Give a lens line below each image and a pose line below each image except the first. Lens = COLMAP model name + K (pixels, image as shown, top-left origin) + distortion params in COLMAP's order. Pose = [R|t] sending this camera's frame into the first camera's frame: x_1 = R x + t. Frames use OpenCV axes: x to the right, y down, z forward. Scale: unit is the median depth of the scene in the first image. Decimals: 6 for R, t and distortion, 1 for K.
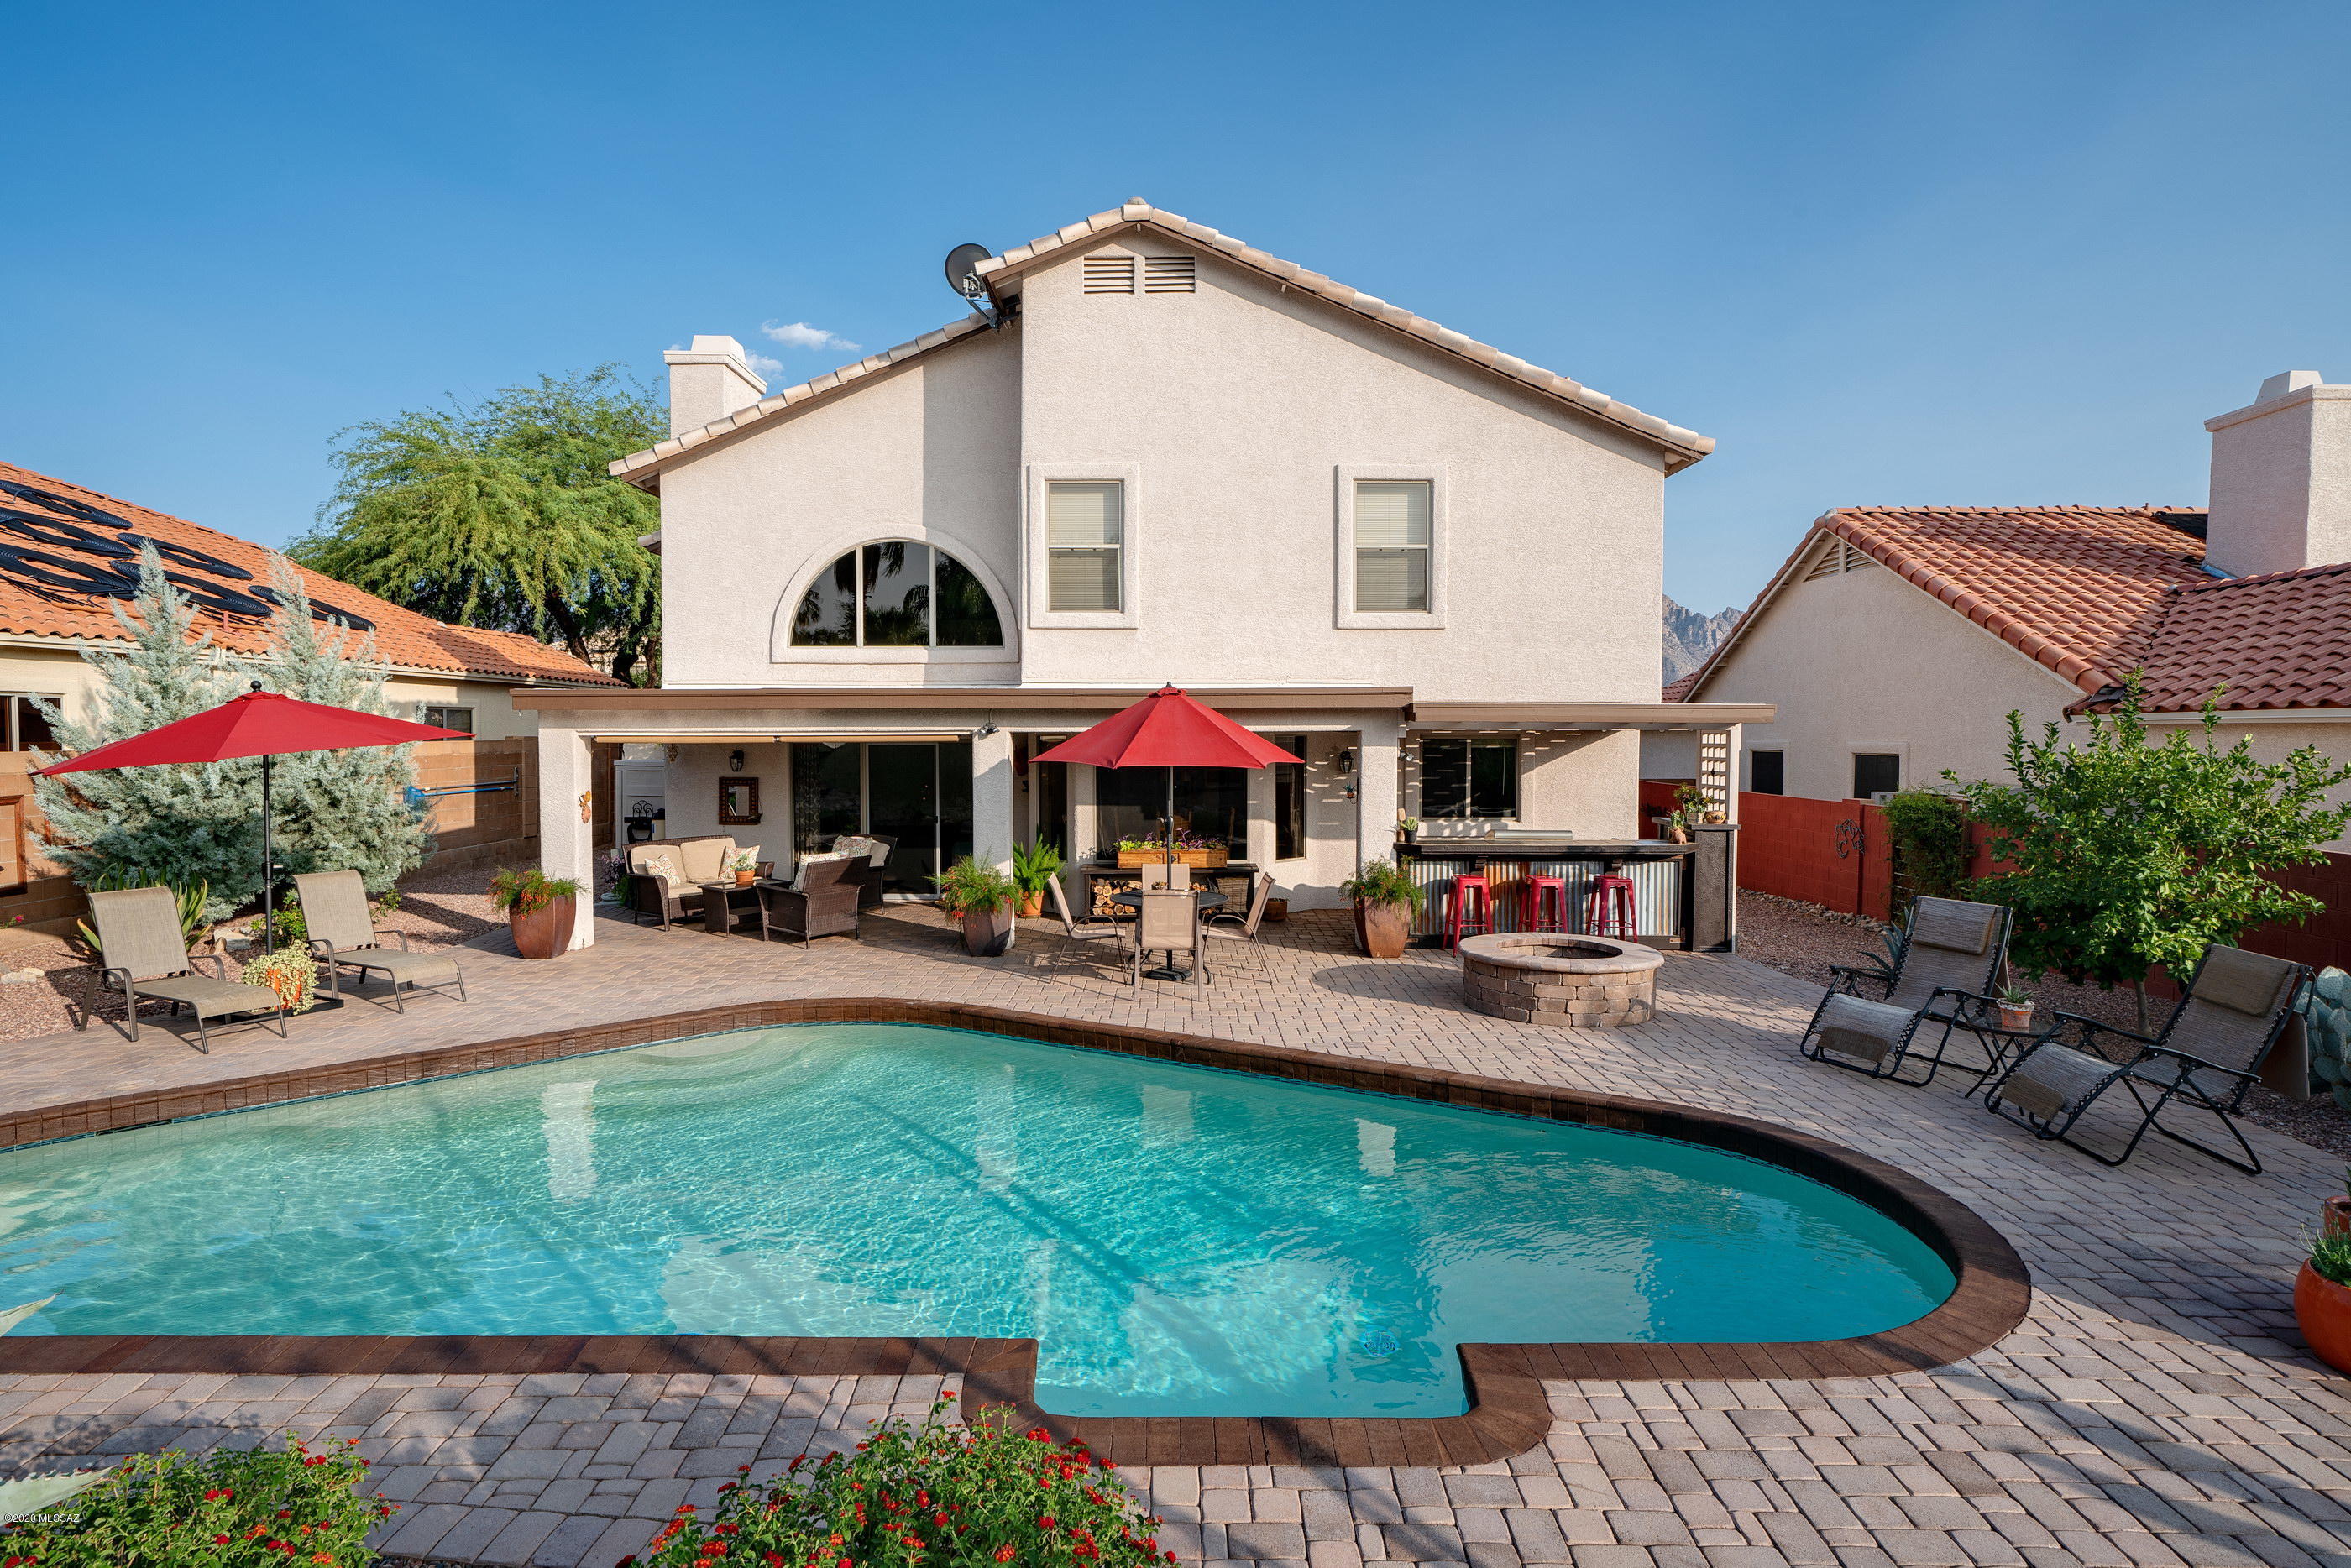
lens RADIAL K [[1230.2, 0, 1179.0], [0, 1230.2, 782.1], [0, 0, 1]] dist [-0.002248, 0.002171]
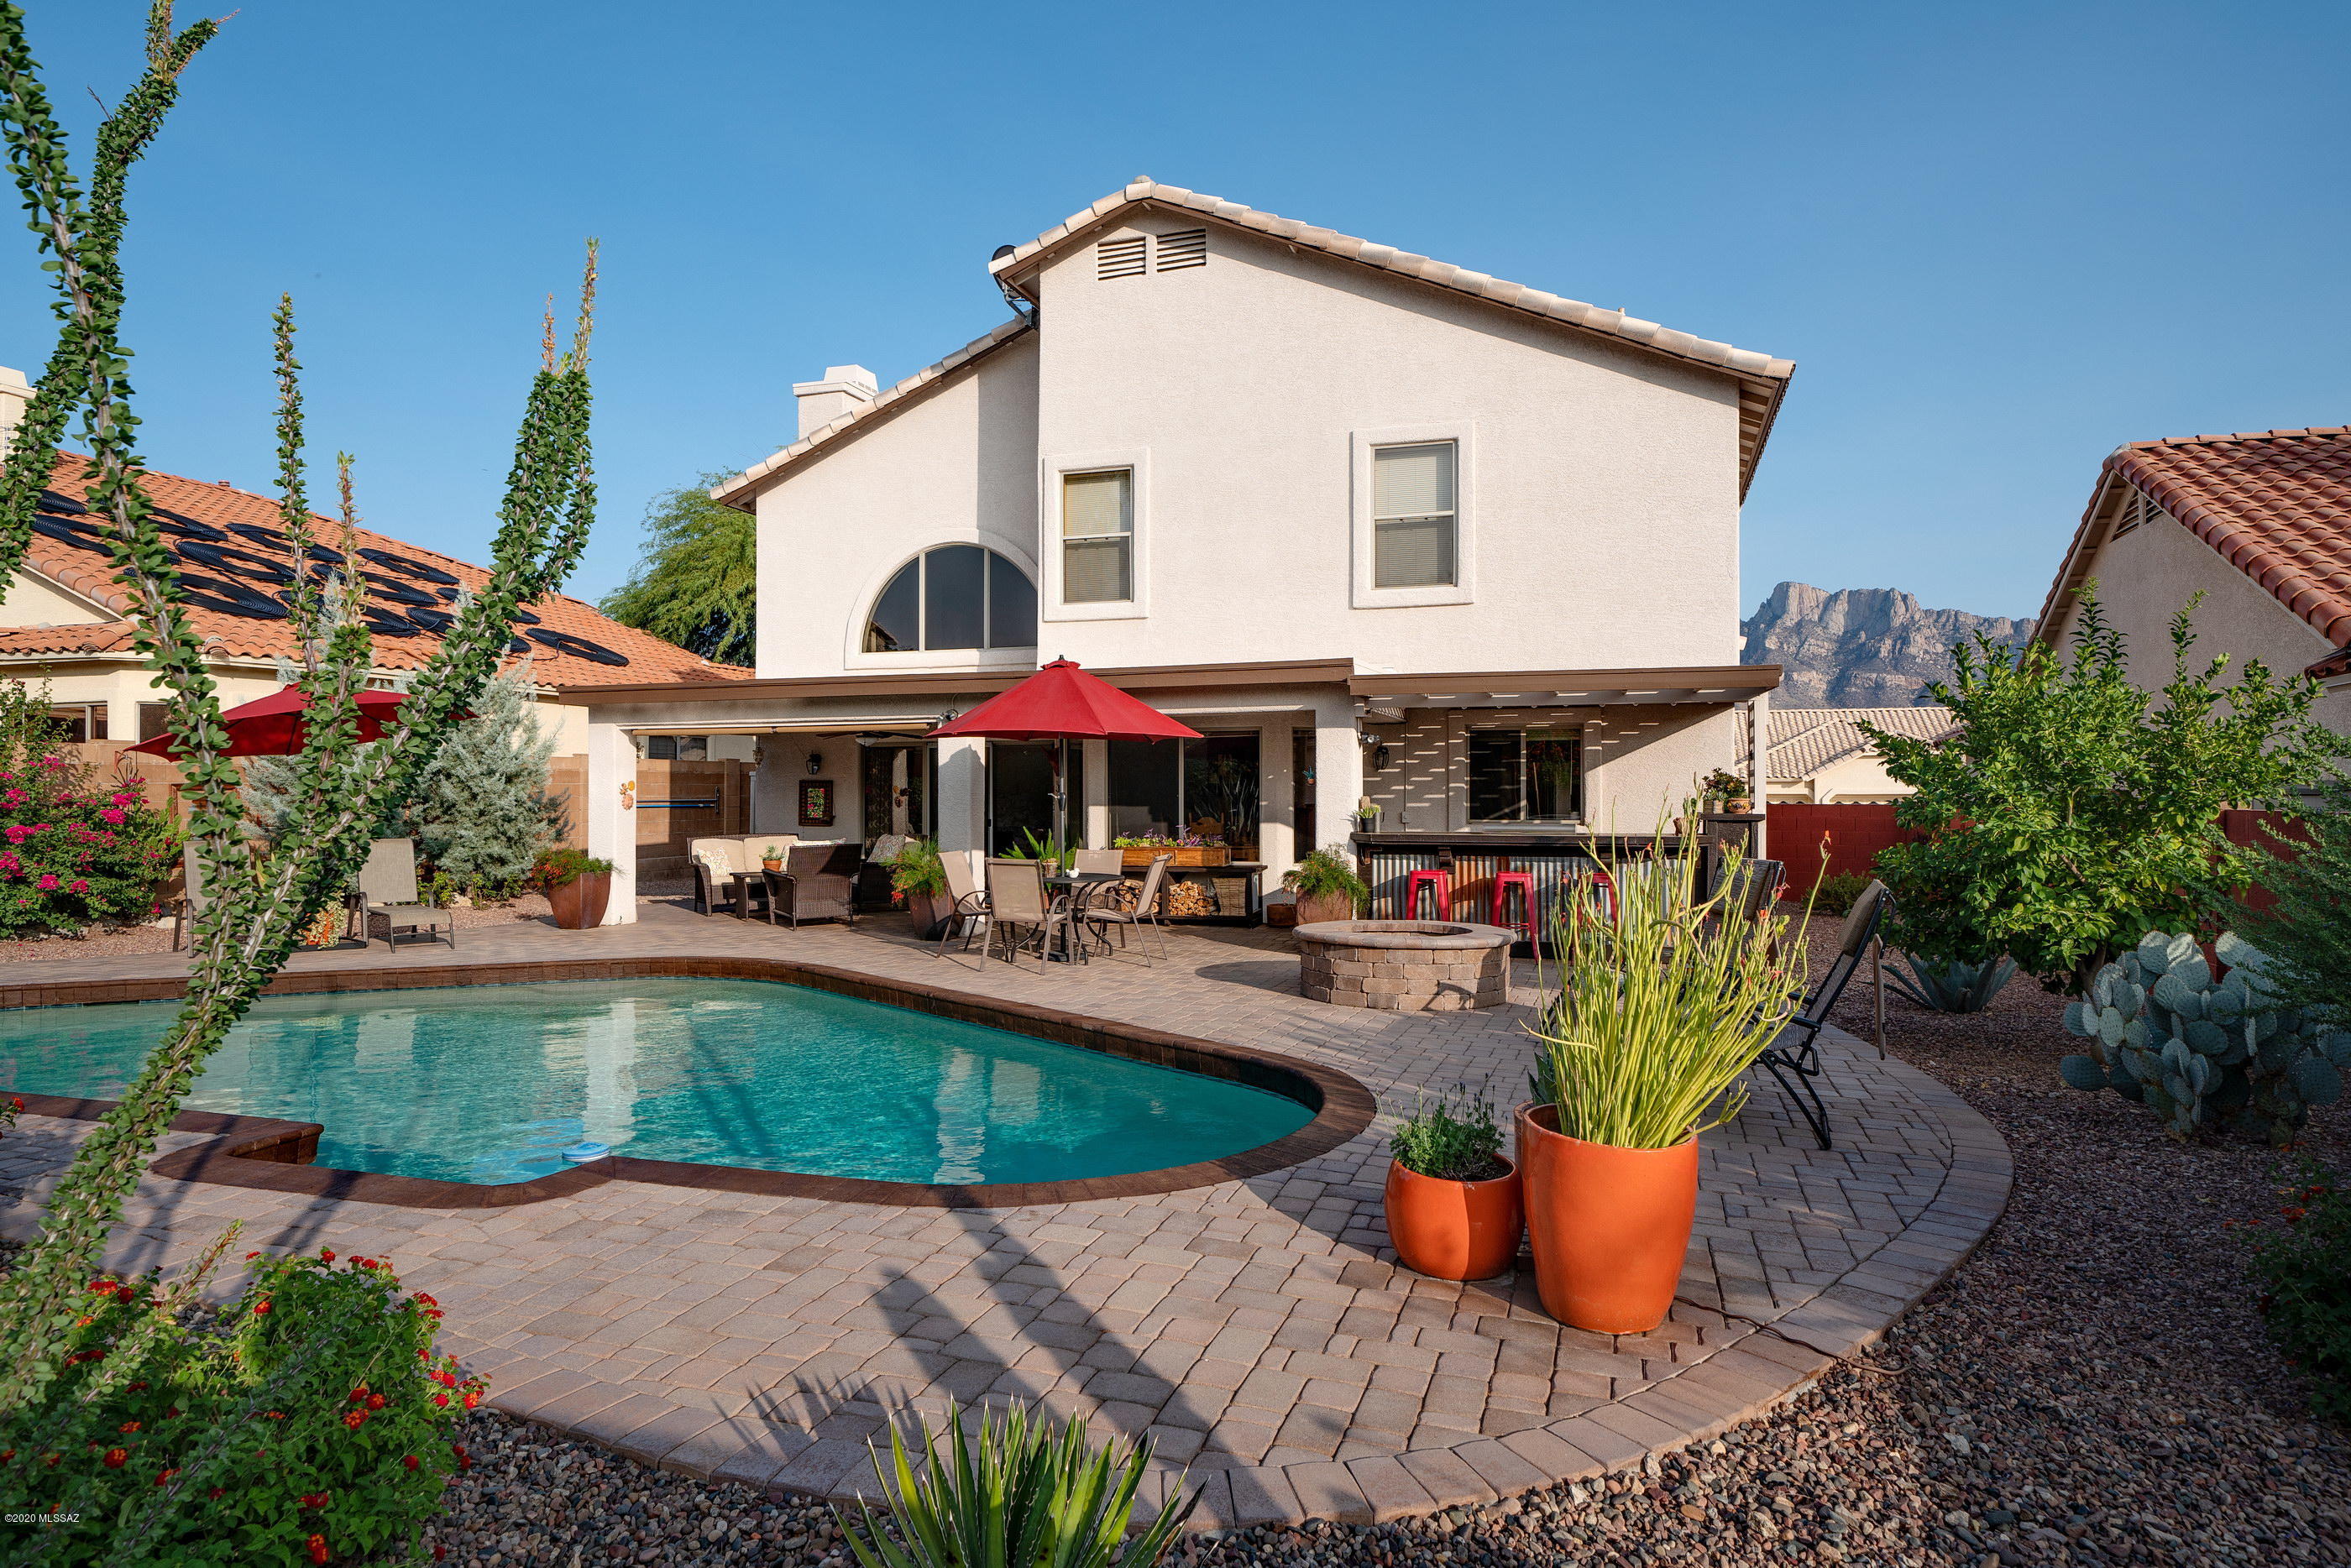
lens RADIAL K [[1366.1, 0, 1161.0], [0, 1366.1, 785.2], [0, 0, 1]] dist [0.012841, -0.005499]
pose [[0.947155, -0.000953, -0.320774, 0.320405], [-0.014923, 0.998782, -0.047030, 0.055701], [0.320428, 0.049331, 0.945987, 0.003399]]
